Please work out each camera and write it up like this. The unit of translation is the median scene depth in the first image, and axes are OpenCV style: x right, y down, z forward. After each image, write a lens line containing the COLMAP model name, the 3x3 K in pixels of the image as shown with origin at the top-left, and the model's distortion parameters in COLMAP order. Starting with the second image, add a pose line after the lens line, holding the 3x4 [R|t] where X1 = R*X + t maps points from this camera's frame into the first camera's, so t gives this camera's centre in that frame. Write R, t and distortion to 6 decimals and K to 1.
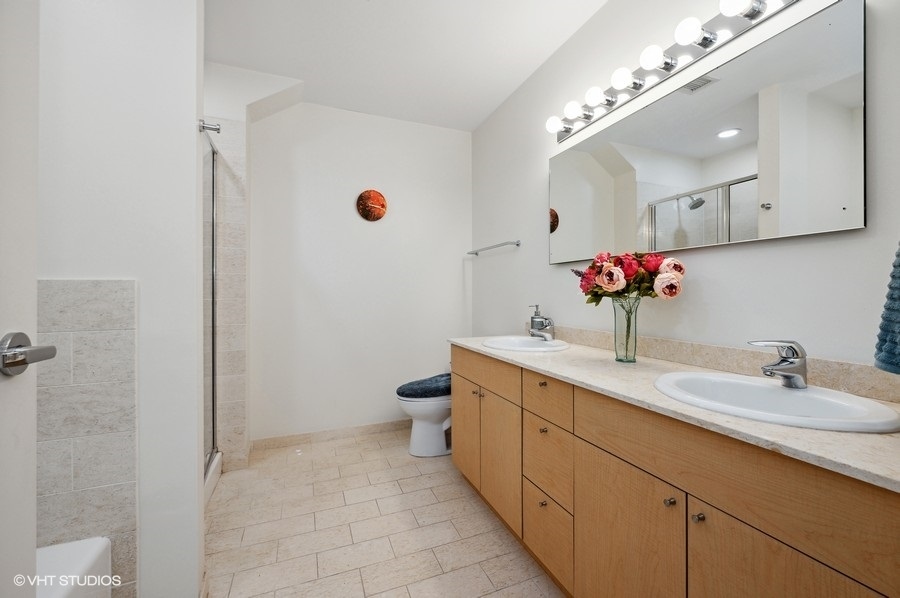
lens RADIAL K [[365.4, 0, 446.8], [0, 365.4, 287.2], [0, 0, 1]] dist [-0.003281, 0.000080]
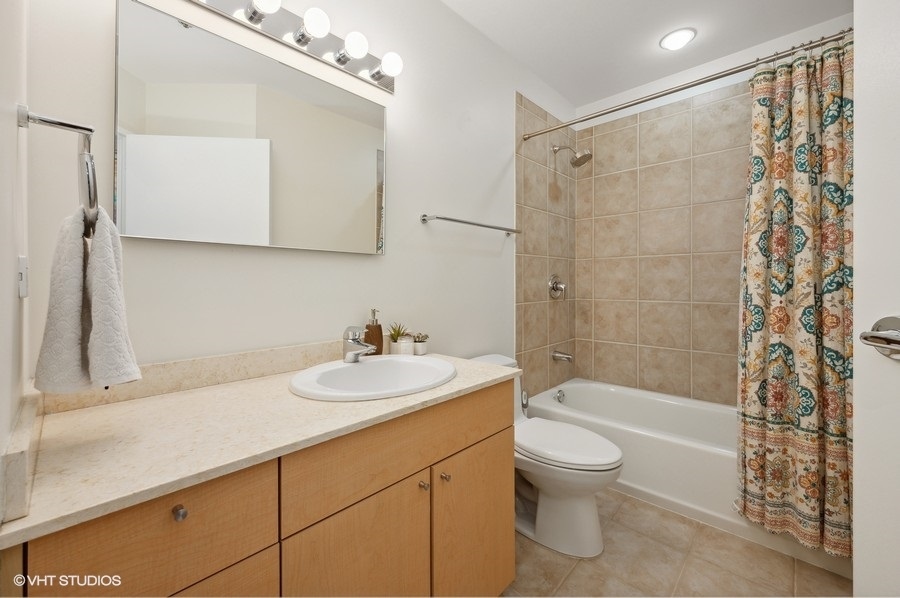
lens RADIAL K [[365.4, 0, 446.8], [0, 365.4, 287.2], [0, 0, 1]] dist [-0.003281, 0.000080]
pose [[-0.400449, -0.001276, 0.916318, -0.375825], [-0.003617, 0.999993, -0.000188, -0.019289], [-0.916312, -0.003389, -0.400451, 1.157442]]
